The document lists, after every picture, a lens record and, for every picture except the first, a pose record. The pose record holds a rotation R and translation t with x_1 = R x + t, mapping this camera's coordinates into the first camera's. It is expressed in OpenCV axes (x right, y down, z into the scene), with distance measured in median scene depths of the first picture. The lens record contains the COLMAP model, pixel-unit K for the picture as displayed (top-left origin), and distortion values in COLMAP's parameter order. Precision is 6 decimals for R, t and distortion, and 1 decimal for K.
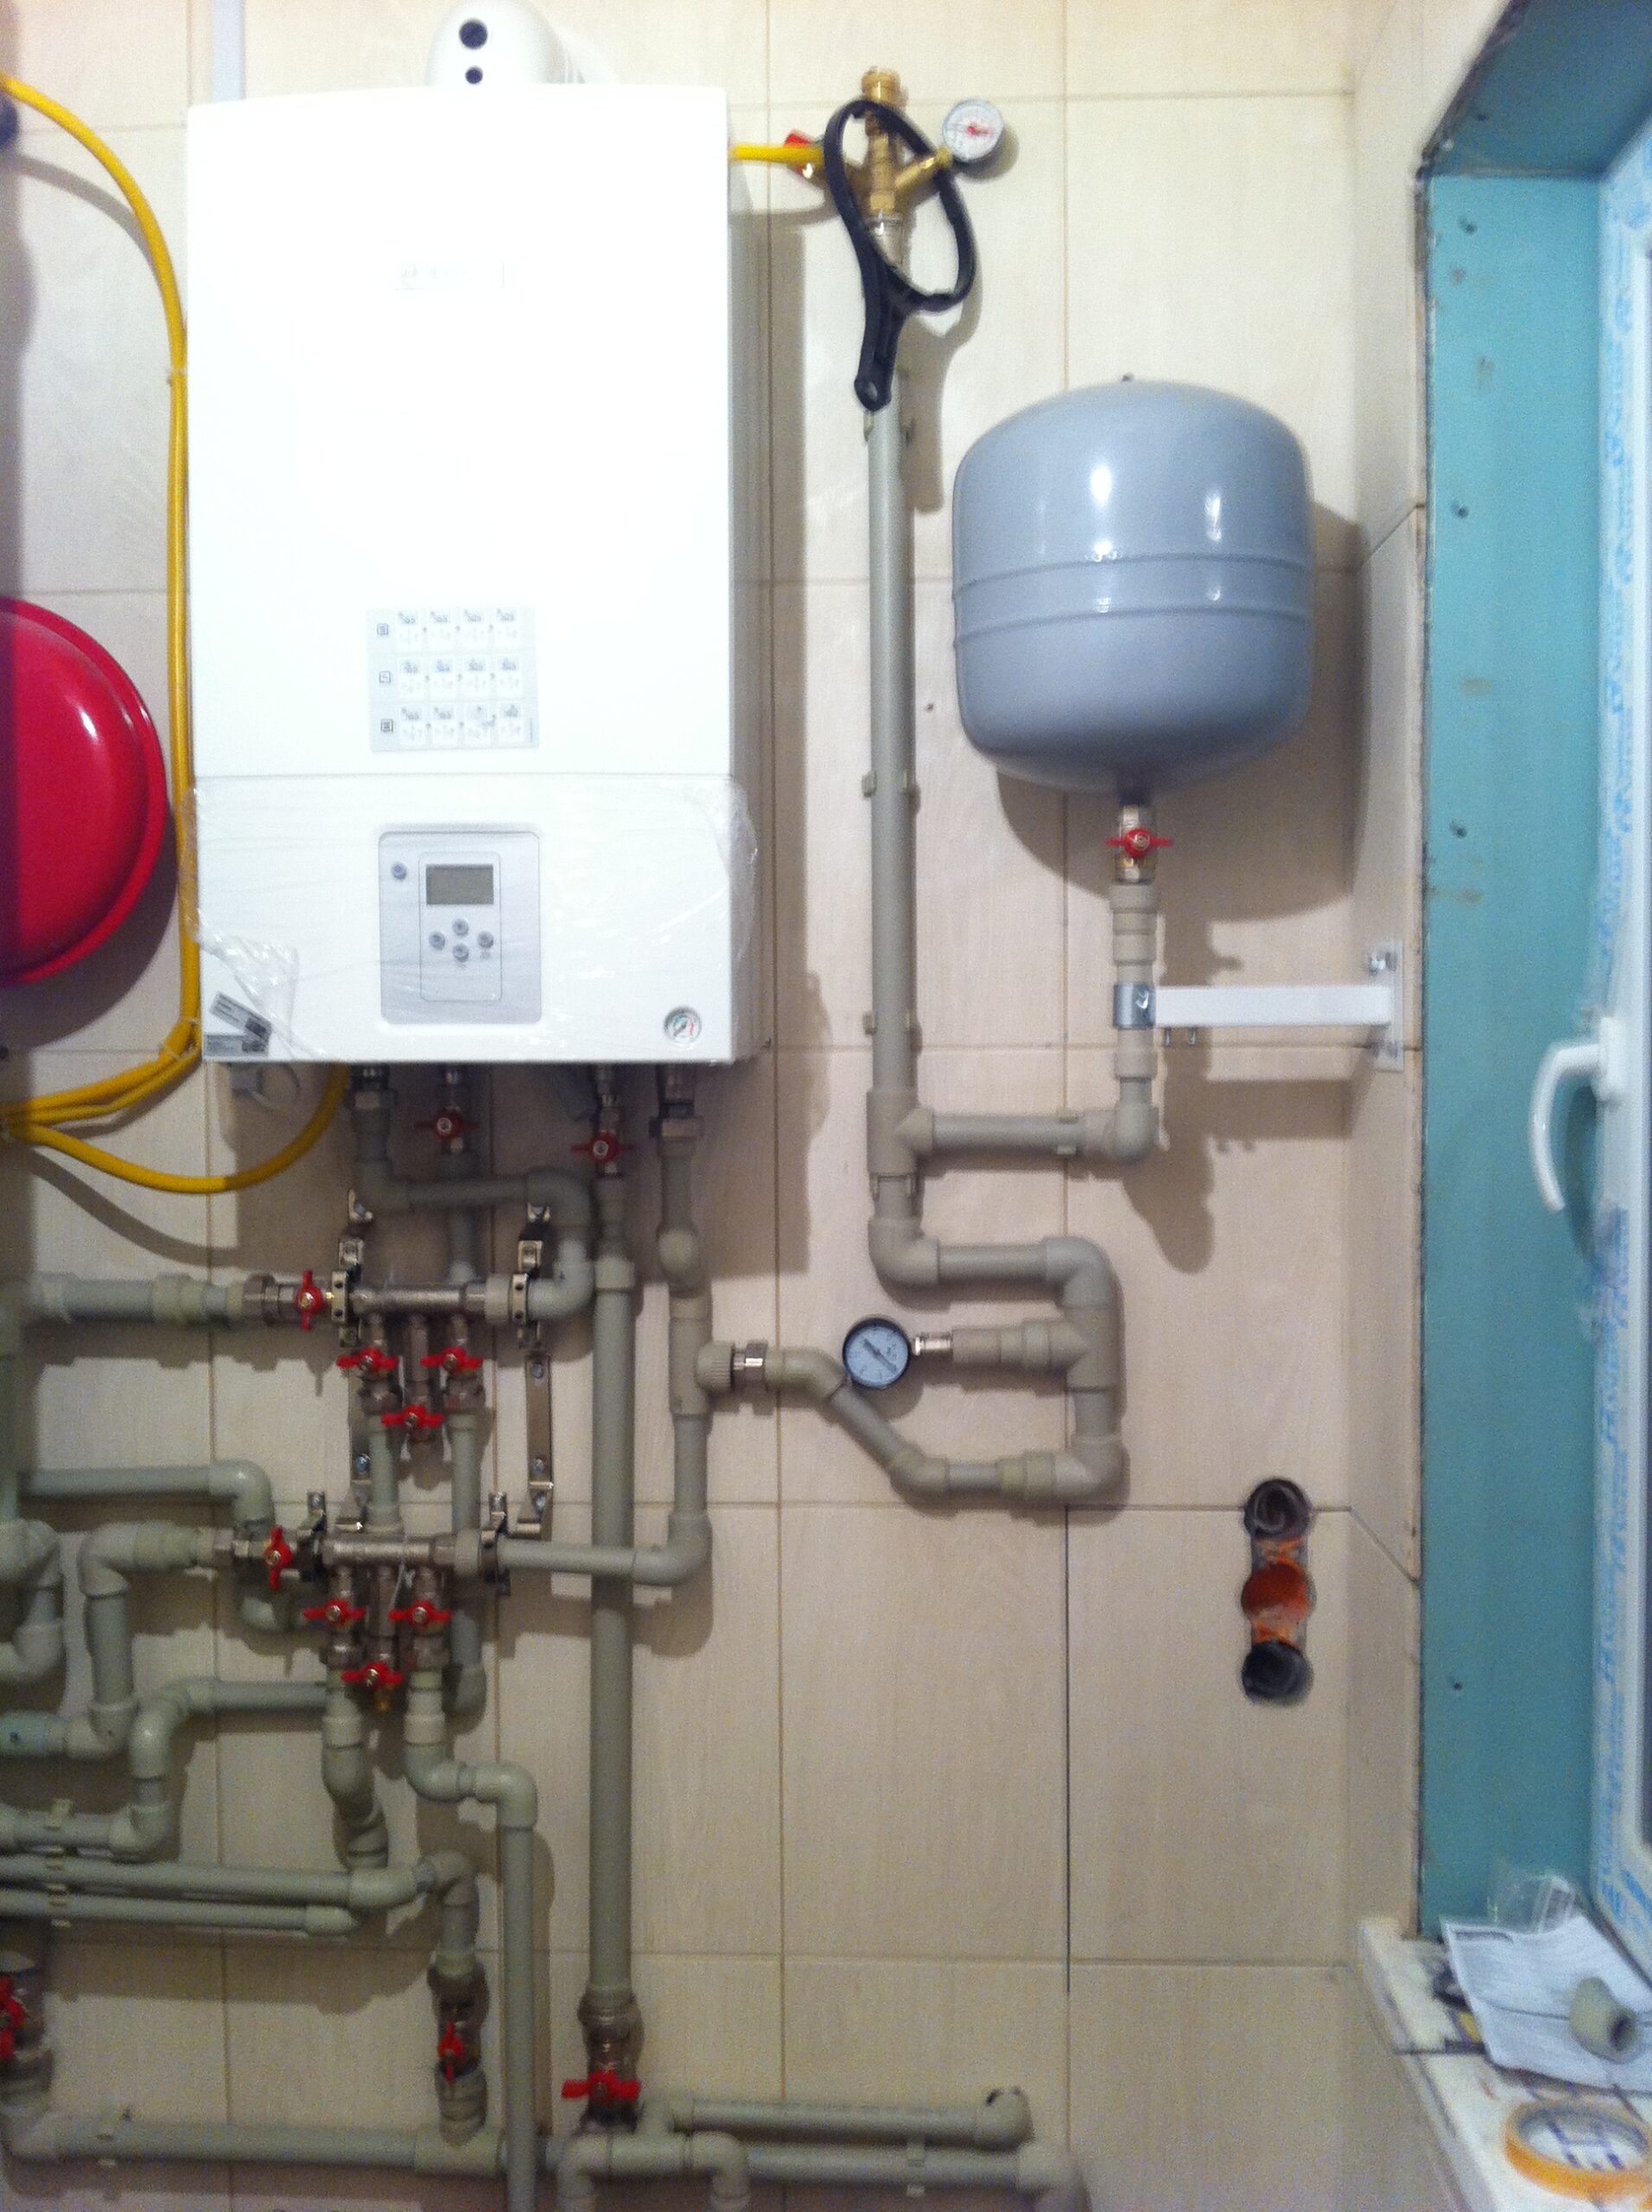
lens RADIAL K [[2179.4, 0, 800.7], [0, 2179.4, 1102.7], [0, 0, 1]] dist [0.116219, -0.318051]
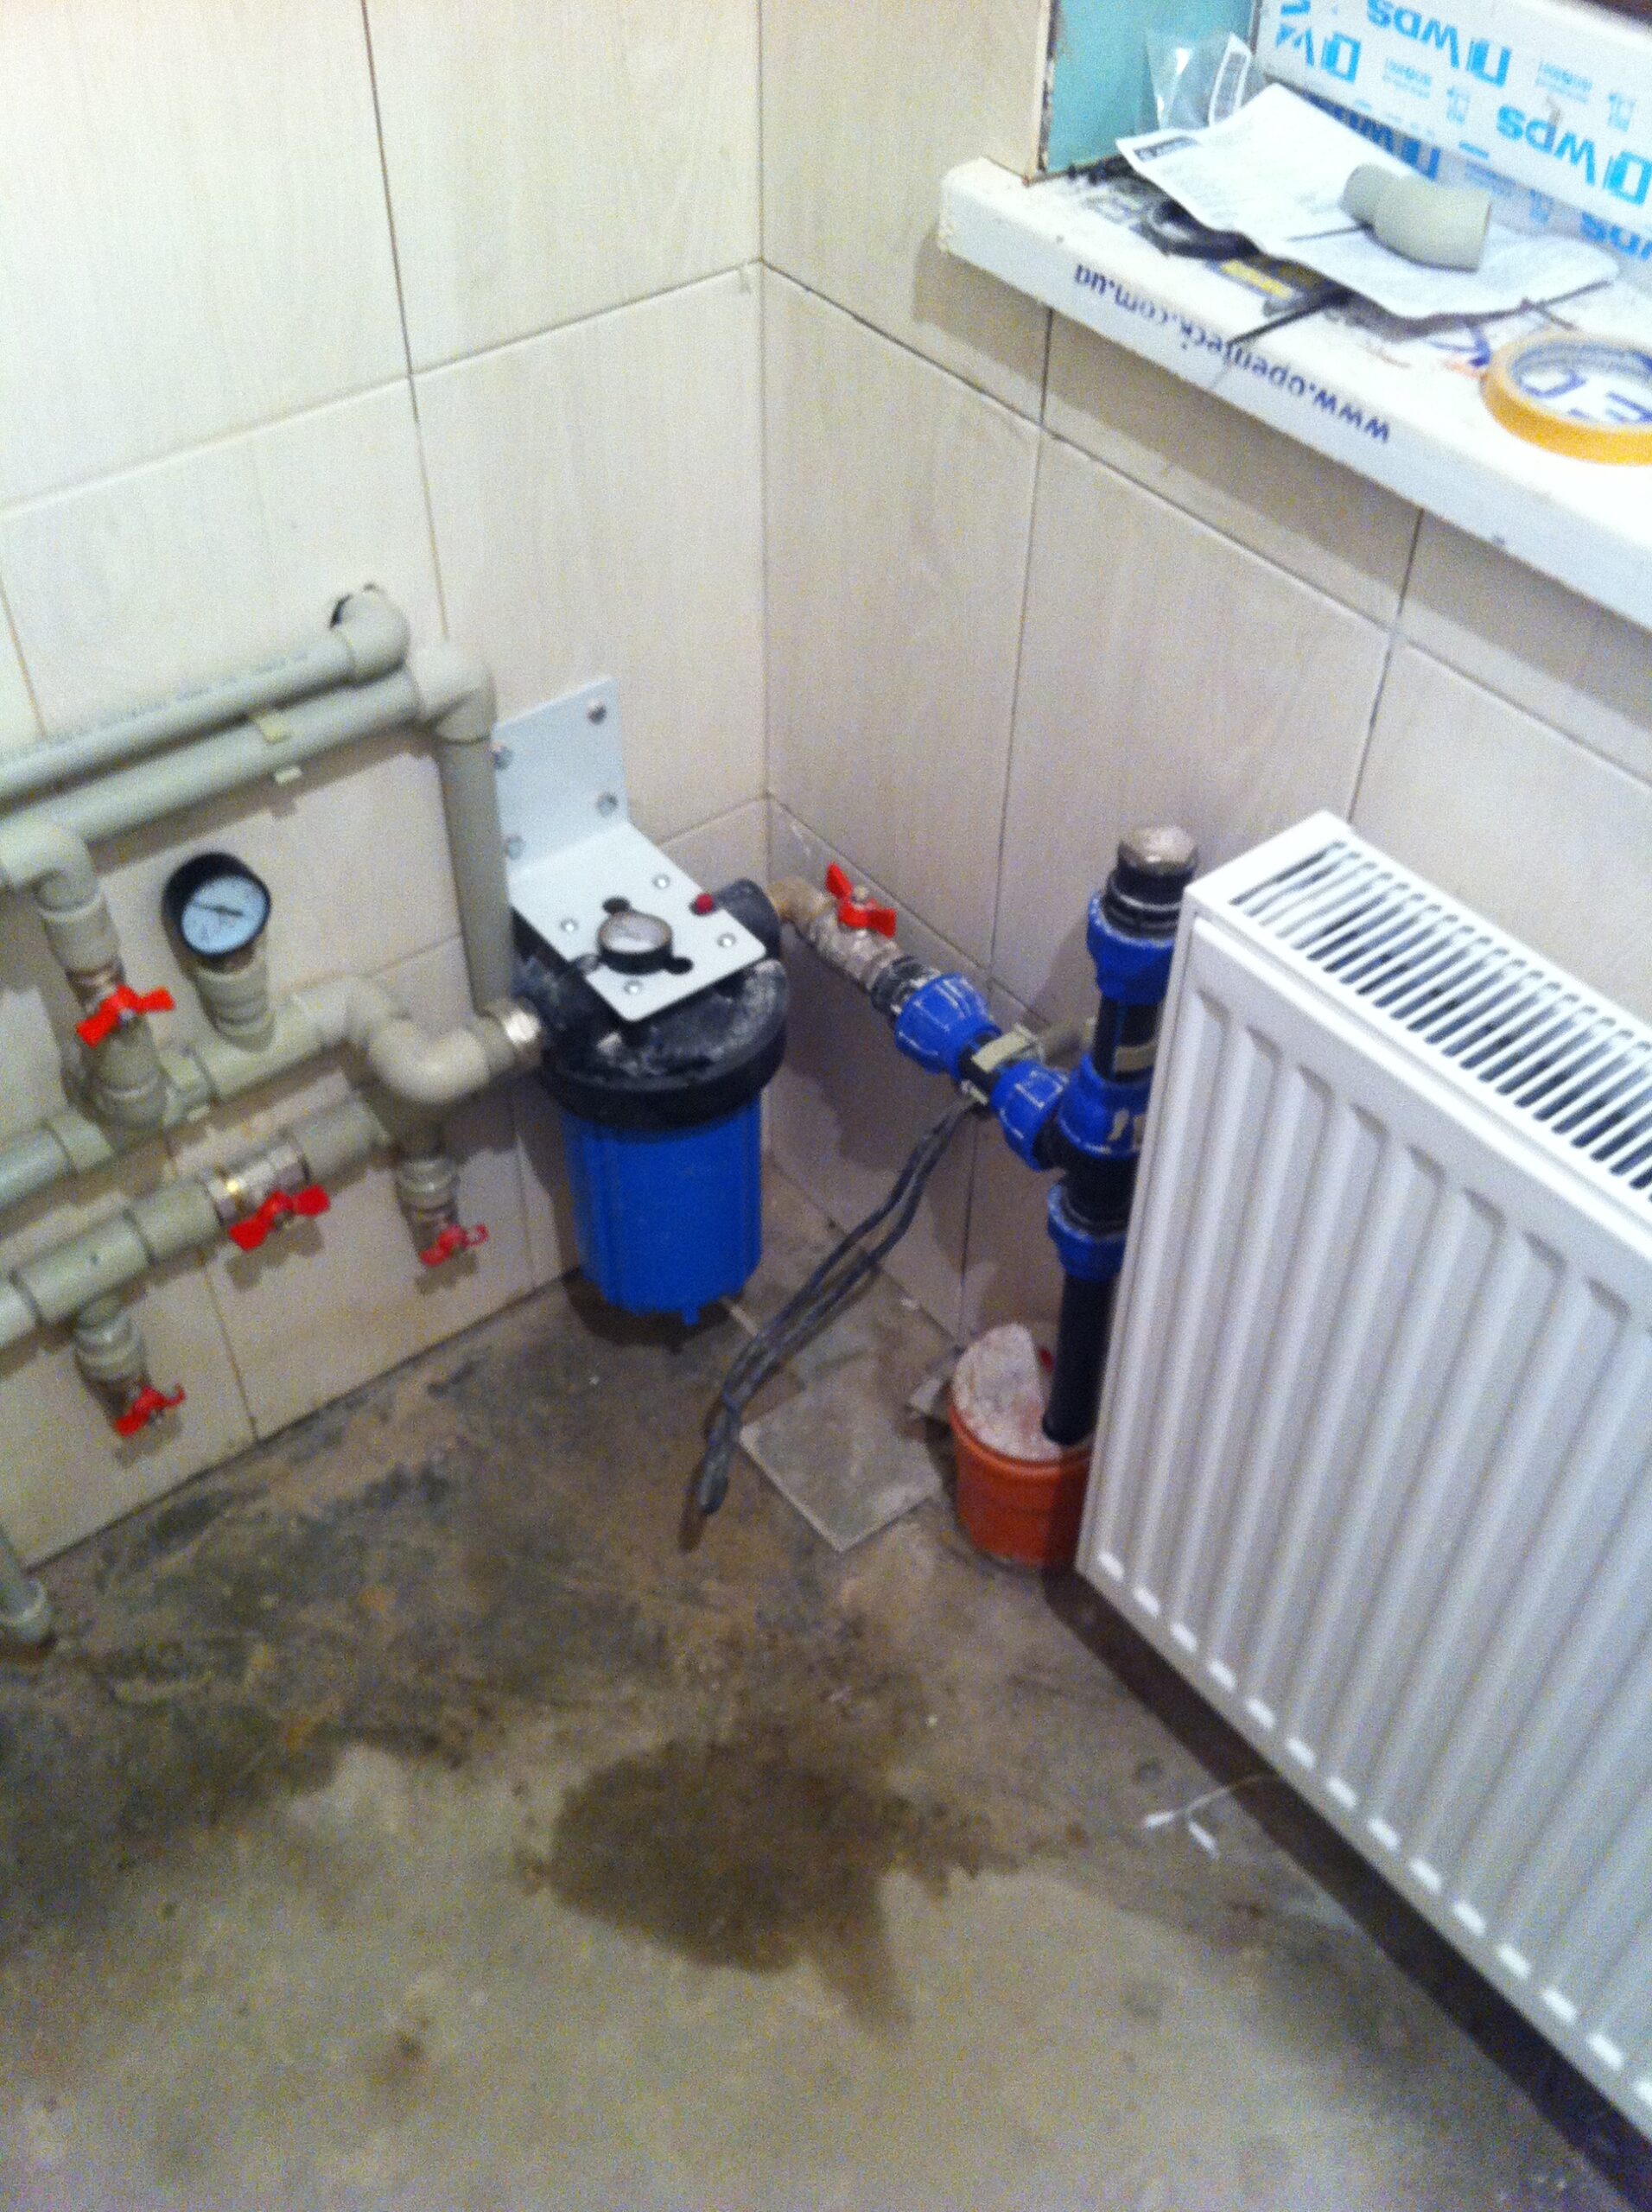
lens RADIAL K [[2179.4, 0, 800.7], [0, 2179.4, 1102.7], [0, 0, 1]] dist [0.116219, -0.318051]
pose [[0.748780, -0.464205, 0.473119, -0.199967], [0.021989, 0.730804, 0.682234, 0.109540], [-0.662454, -0.500440, 0.557418, 0.469670]]
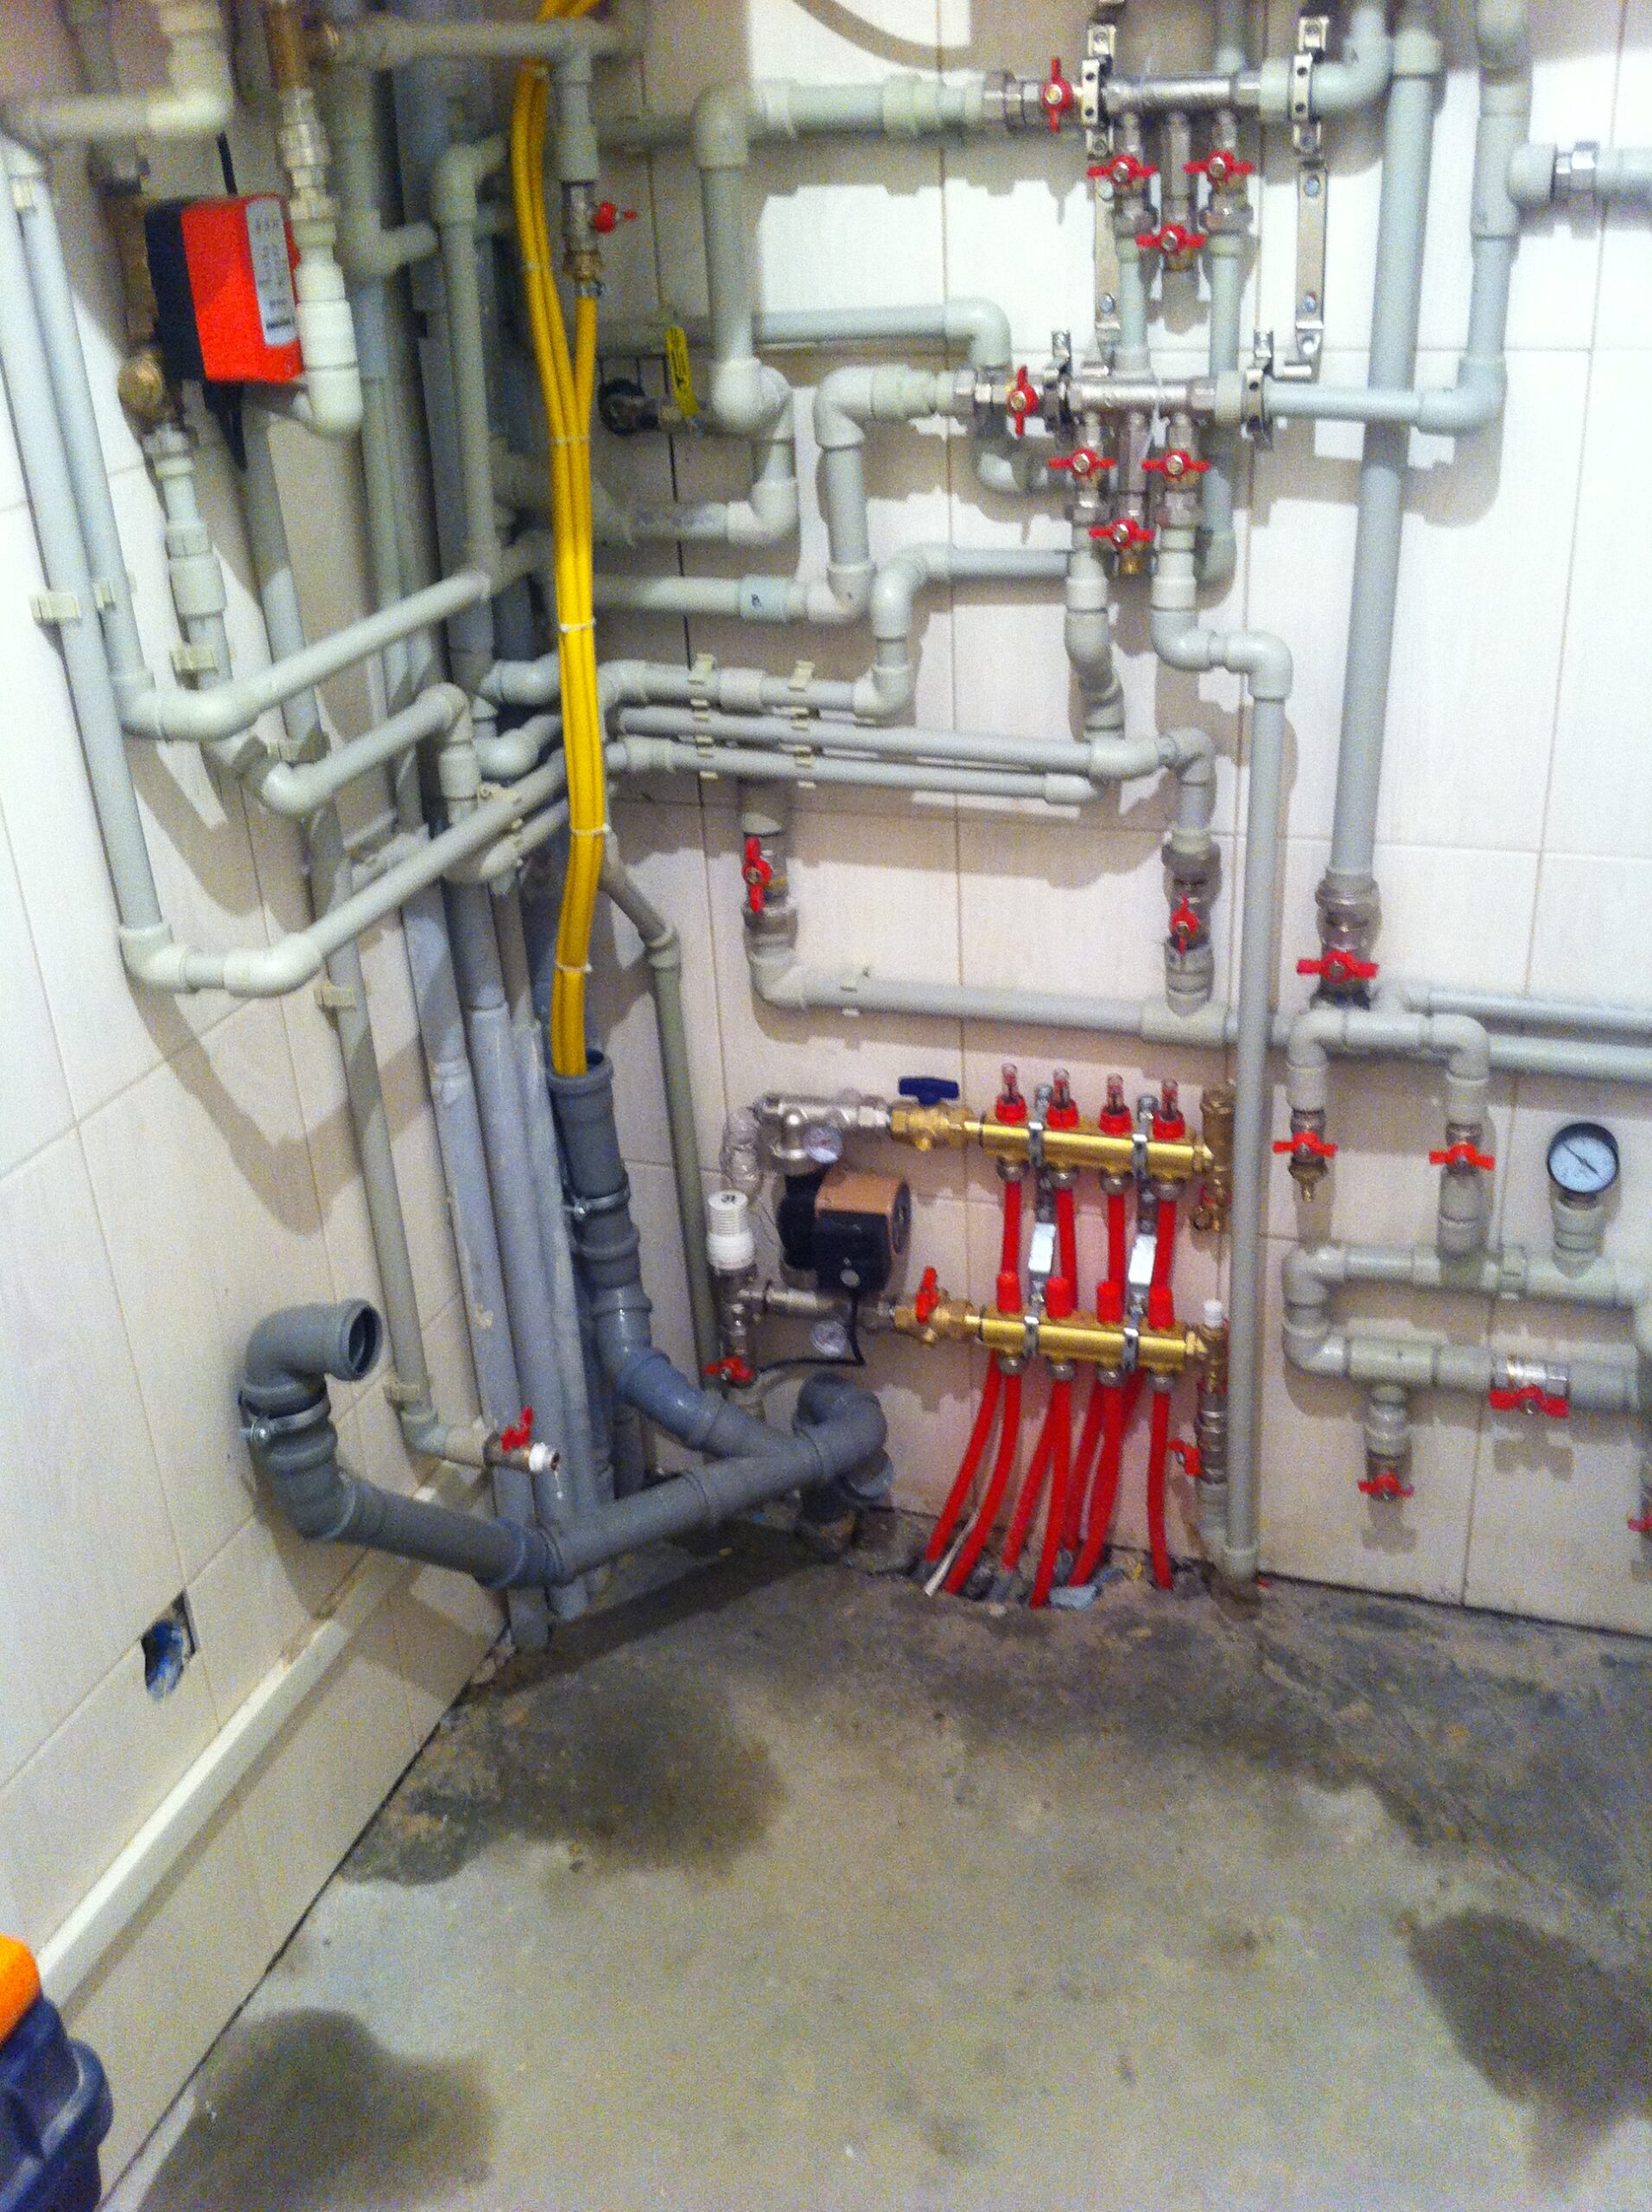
lens RADIAL K [[2179.4, 0, 800.7], [0, 2179.4, 1102.7], [0, 0, 1]] dist [0.116219, -0.318051]
pose [[0.964145, 0.075346, -0.254456, -0.067970], [0.034276, 0.915461, 0.400945, 0.100062], [0.263154, -0.395291, 0.880054, 0.043441]]
